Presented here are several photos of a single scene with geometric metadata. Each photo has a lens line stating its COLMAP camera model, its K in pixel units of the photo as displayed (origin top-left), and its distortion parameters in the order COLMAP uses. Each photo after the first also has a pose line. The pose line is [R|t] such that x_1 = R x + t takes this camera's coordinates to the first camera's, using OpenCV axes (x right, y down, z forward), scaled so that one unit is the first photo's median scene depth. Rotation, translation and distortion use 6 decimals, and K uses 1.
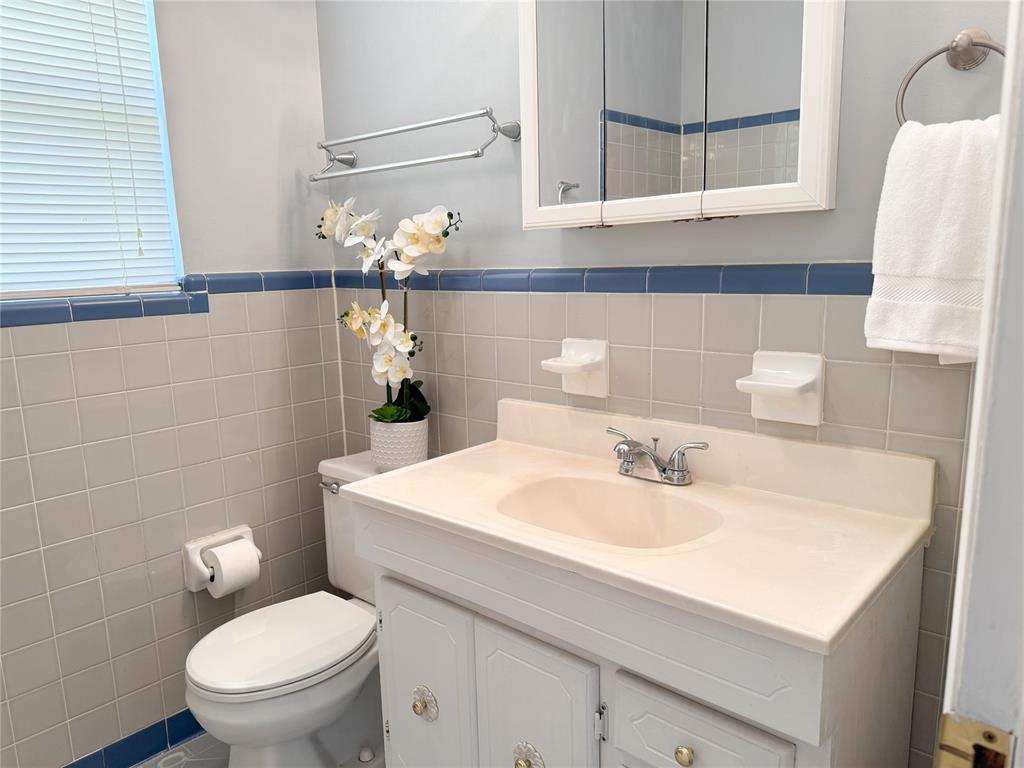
lens RADIAL K [[715.8, 0, 517.8], [0, 715.8, 381.0], [0, 0, 1]] dist [0.090981, -0.102089]
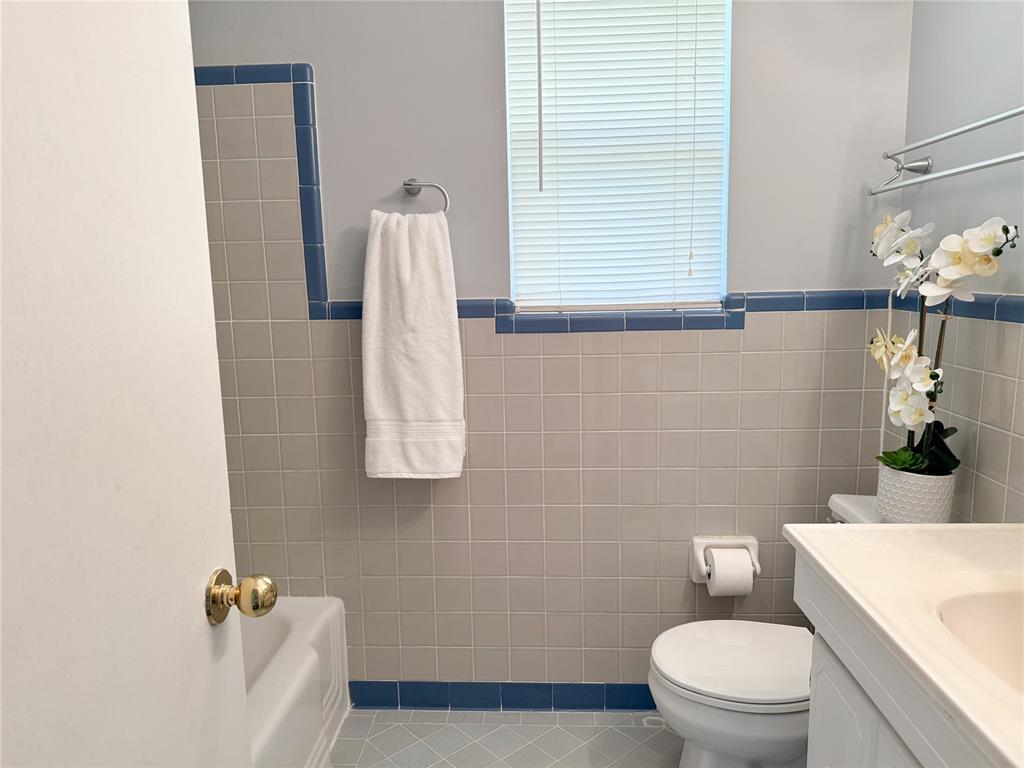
lens RADIAL K [[715.8, 0, 514.6], [0, 715.8, 385.7], [0, 0, 1]] dist [0.090981, -0.102089]
pose [[0.649218, 0.129763, -0.749452, 0.162126], [-0.131768, 0.989629, 0.057203, -0.030502], [0.749102, 0.061616, 0.659583, 0.065190]]
